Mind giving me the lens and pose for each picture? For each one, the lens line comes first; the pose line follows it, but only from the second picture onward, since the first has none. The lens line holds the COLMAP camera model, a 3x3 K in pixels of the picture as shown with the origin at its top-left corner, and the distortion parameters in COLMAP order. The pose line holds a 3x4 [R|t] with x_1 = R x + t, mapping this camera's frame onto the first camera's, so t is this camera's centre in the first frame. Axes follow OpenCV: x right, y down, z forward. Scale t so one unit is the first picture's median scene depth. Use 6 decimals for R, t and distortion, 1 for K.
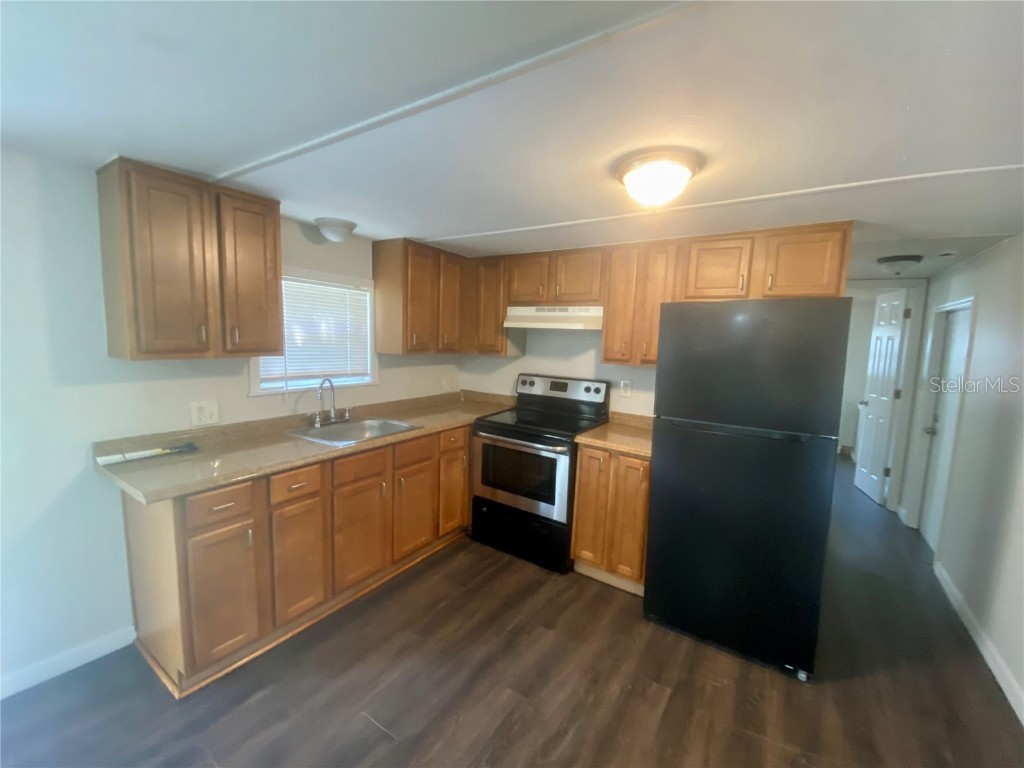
lens RADIAL K [[420.3, 0, 509.0], [0, 420.3, 370.6], [0, 0, 1]] dist [-0.001565, -0.000193]
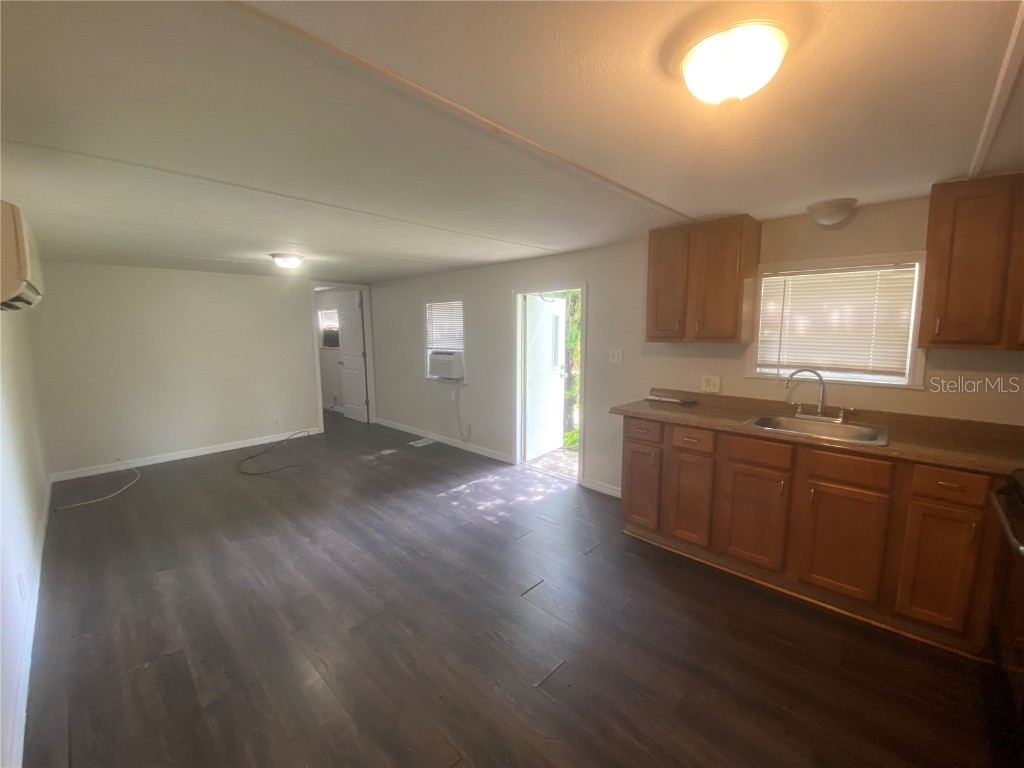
lens RADIAL K [[420.3, 0, 509.0], [0, 420.3, 370.6], [0, 0, 1]] dist [-0.001565, -0.000193]
pose [[-0.184094, 0.073449, -0.980160, 0.588137], [-0.076970, 0.993065, 0.088872, -0.011276], [0.979890, 0.091804, -0.177164, 0.448738]]
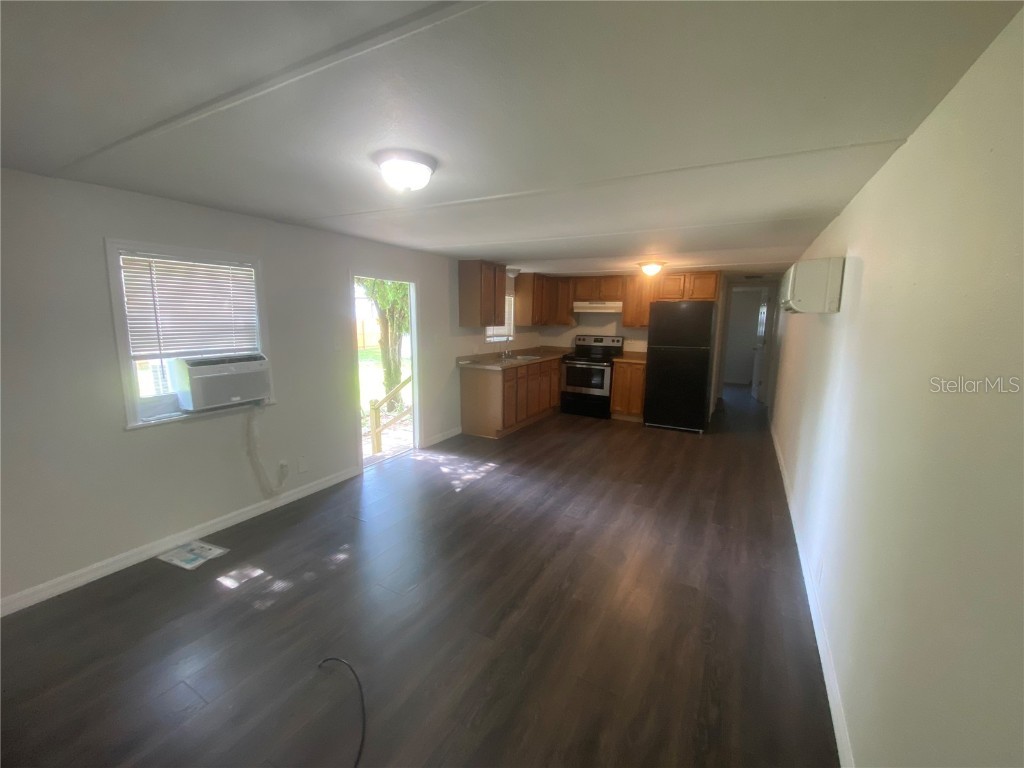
lens RADIAL K [[422.3, 0, 514.4], [0, 422.3, 383.4], [0, 0, 1]] dist [0.050618, -0.037177]
pose [[0.995574, -0.032834, 0.088060, -0.537837], [0.026293, 0.996879, 0.074434, 0.092568], [-0.090229, -0.071790, 0.993330, -1.168648]]
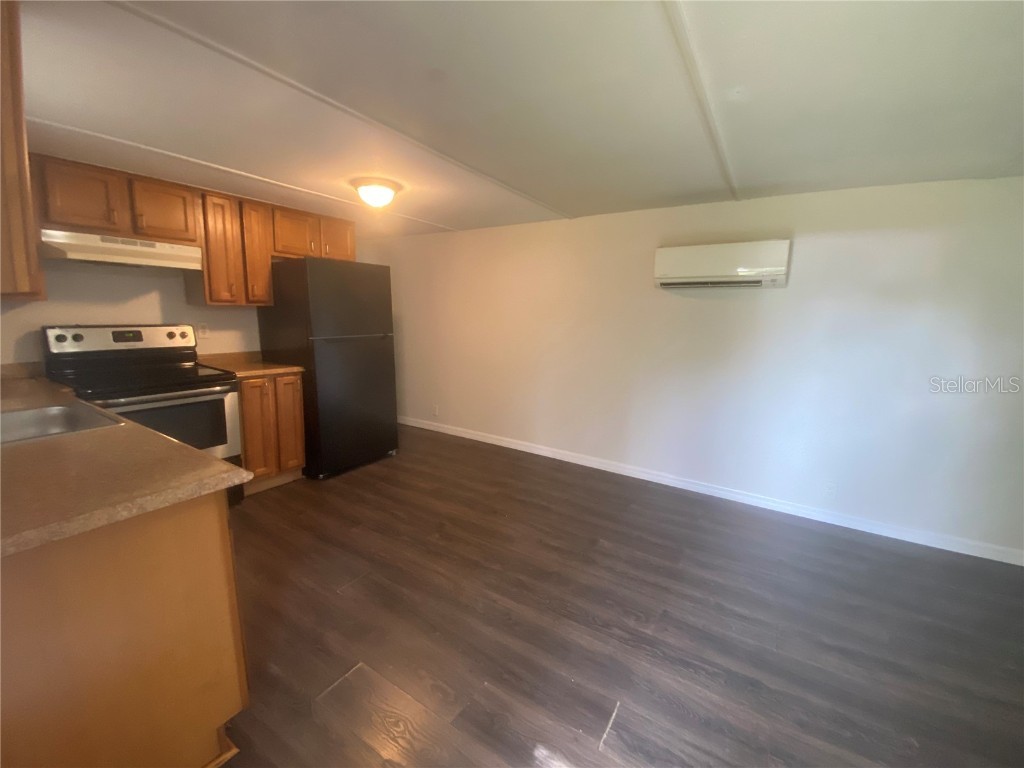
lens RADIAL K [[420.9, 0, 513.9], [0, 420.9, 397.5], [0, 0, 1]] dist [-0.022046, -0.004712]
pose [[-0.027542, -0.232748, 0.972147, -0.810112], [0.054895, 0.970696, 0.233956, 0.007028], [-0.998112, 0.059810, -0.013959, 0.269858]]
